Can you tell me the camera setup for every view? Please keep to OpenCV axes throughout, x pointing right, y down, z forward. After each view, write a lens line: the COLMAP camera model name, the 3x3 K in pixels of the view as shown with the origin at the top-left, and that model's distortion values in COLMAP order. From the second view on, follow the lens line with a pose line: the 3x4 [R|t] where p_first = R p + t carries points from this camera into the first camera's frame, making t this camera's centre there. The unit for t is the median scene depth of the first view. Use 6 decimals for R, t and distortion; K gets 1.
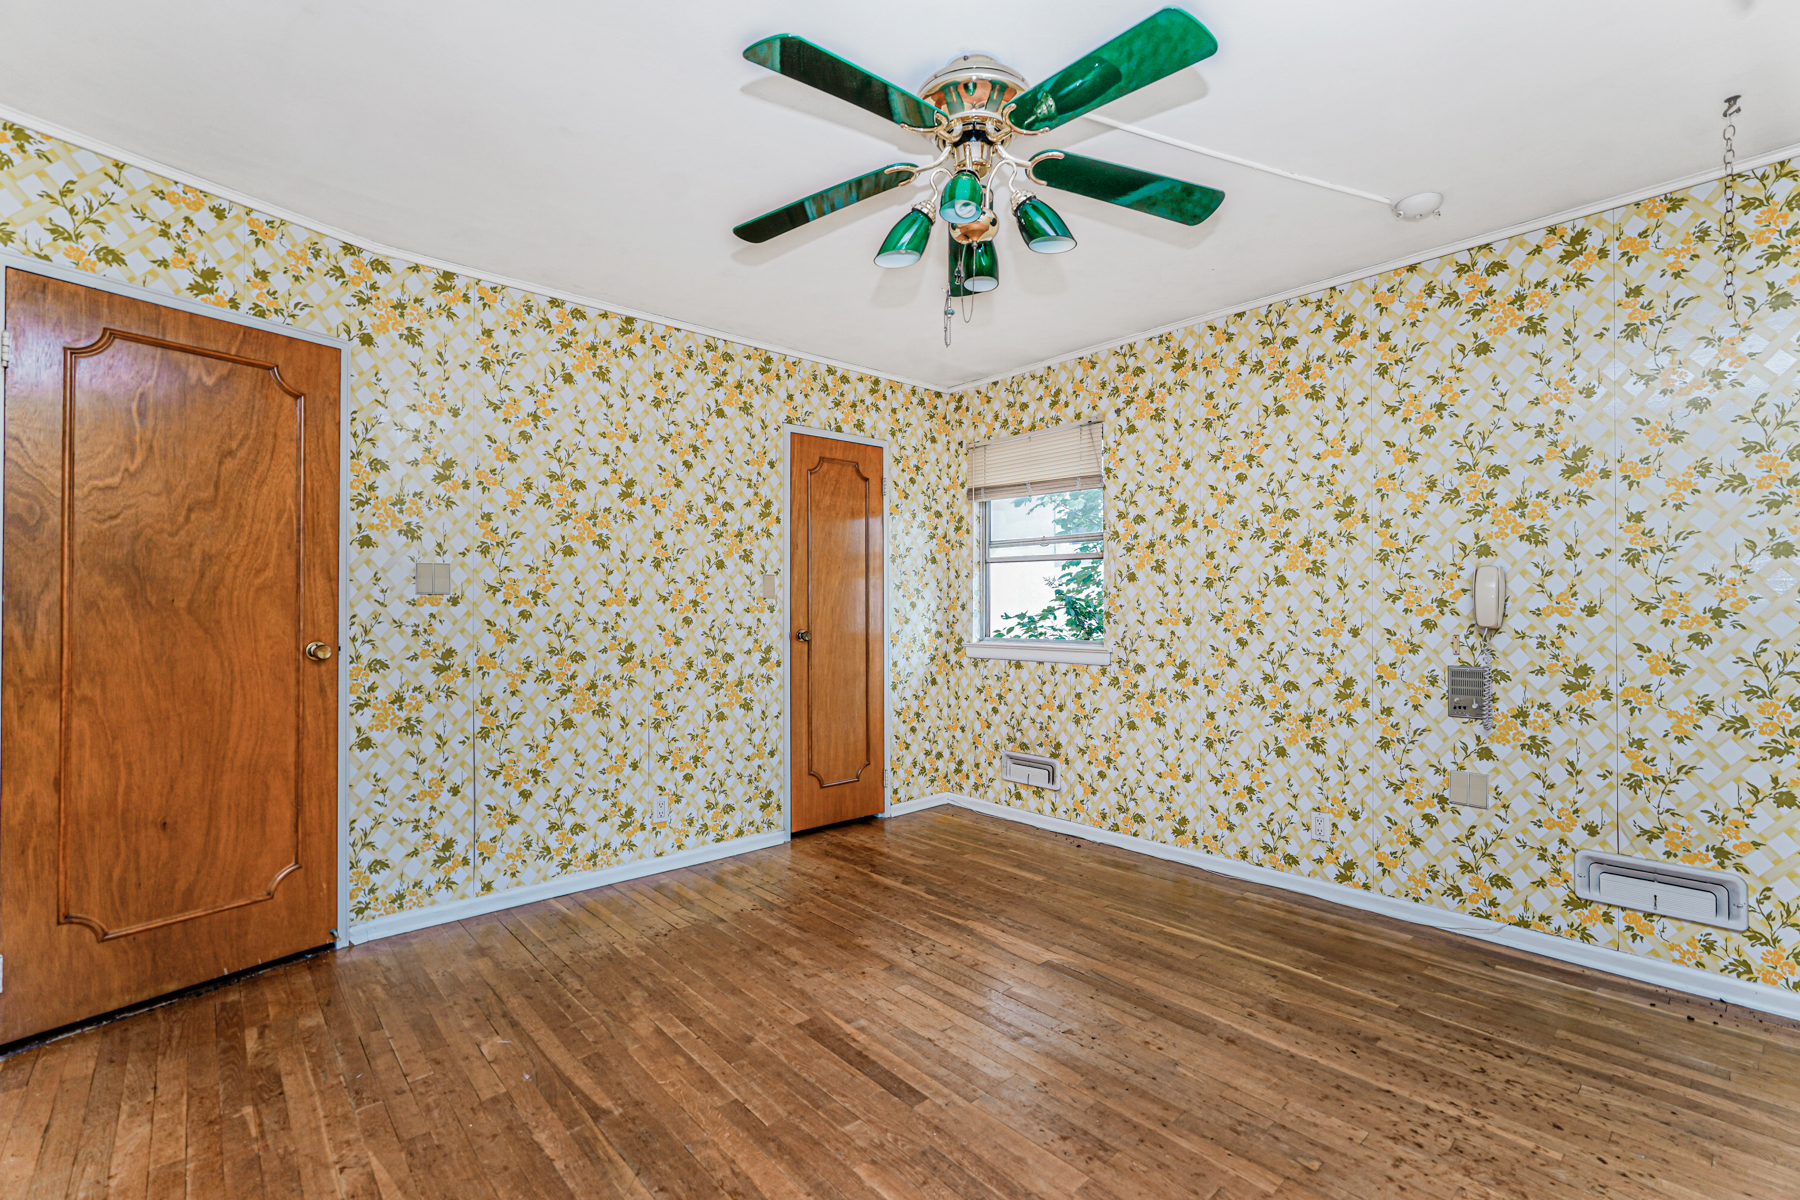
lens RADIAL K [[796.2, 0, 902.4], [0, 796.2, 600.4], [0, 0, 1]] dist [-0.013475, 0.007208]
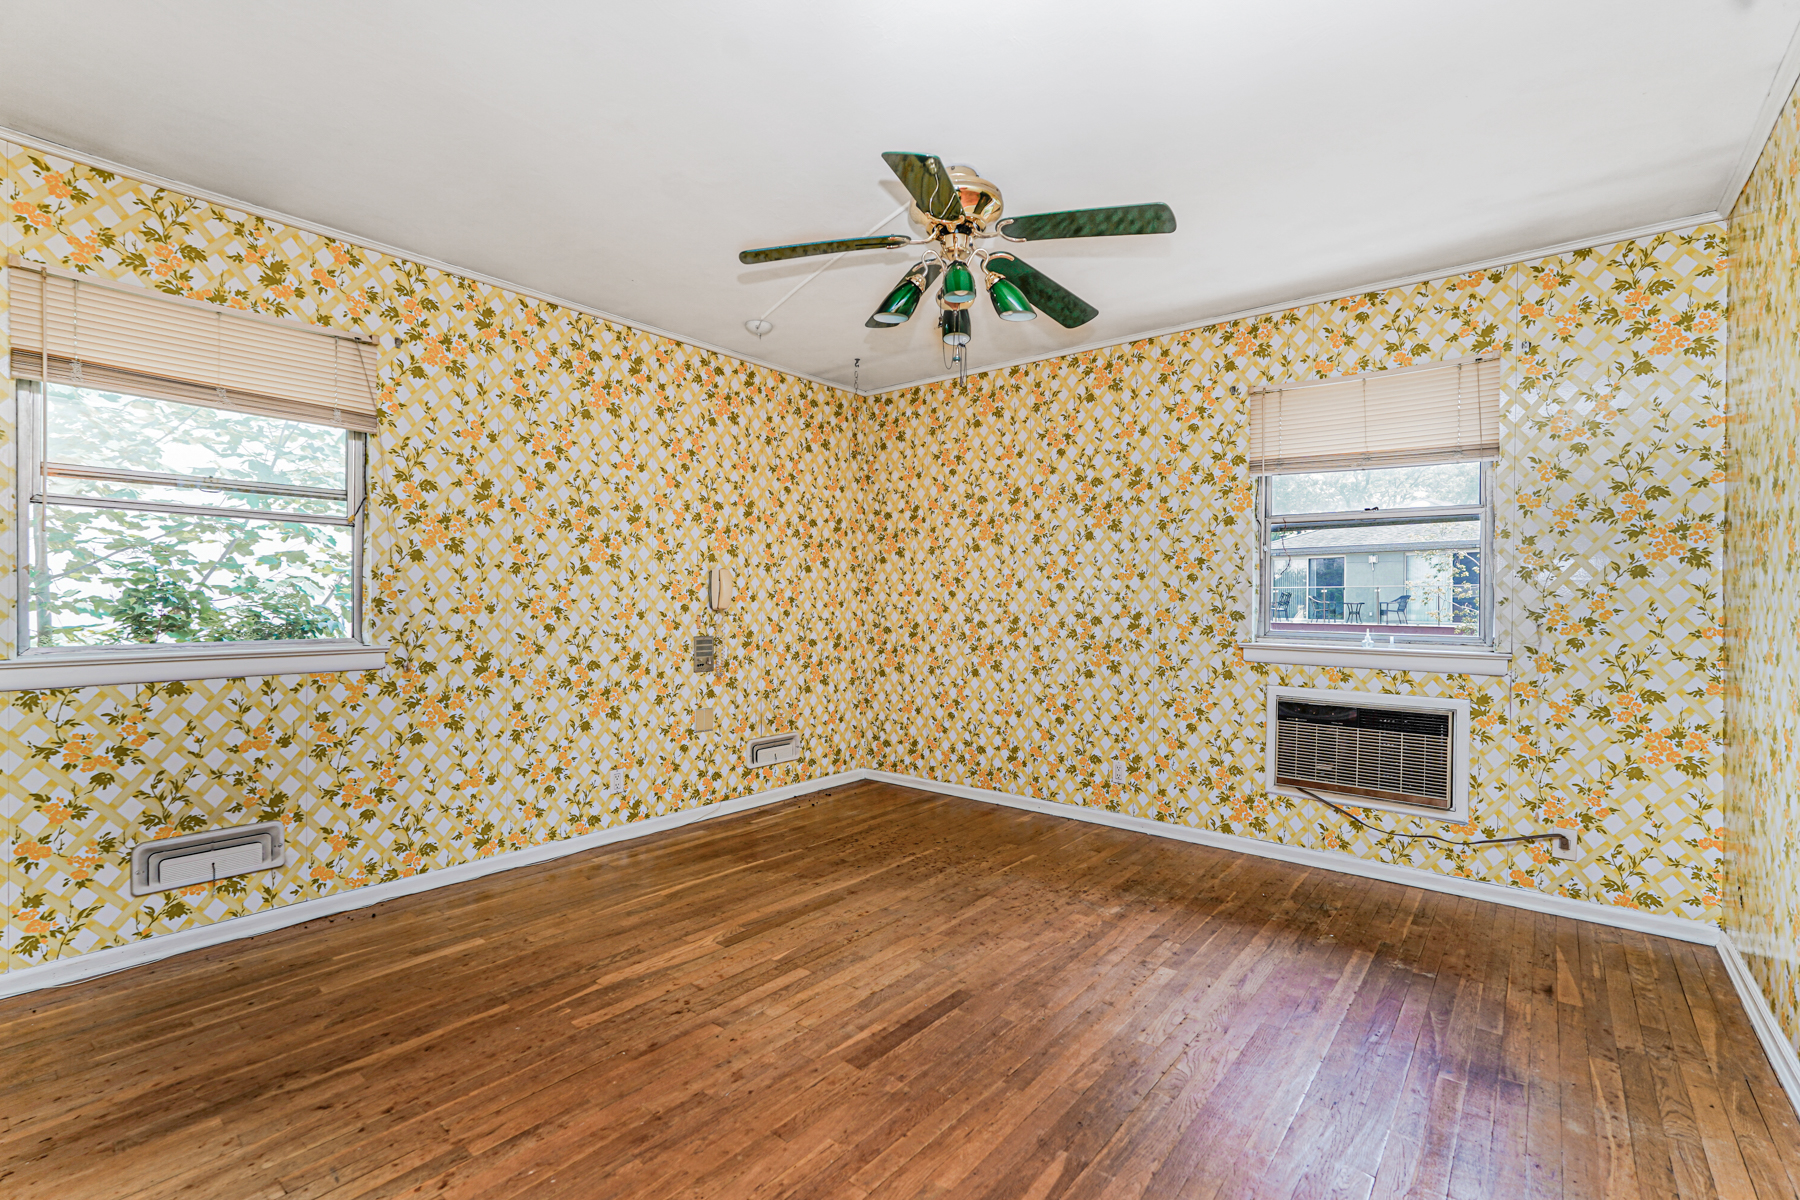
lens RADIAL K [[796.2, 0, 903.8], [0, 796.2, 603.1], [0, 0, 1]] dist [-0.013475, 0.007208]
pose [[-0.150718, -0.003480, 0.988571, -0.713649], [-0.013882, 0.999903, 0.001404, 0.013722], [-0.988479, -0.013512, -0.150751, 0.775175]]
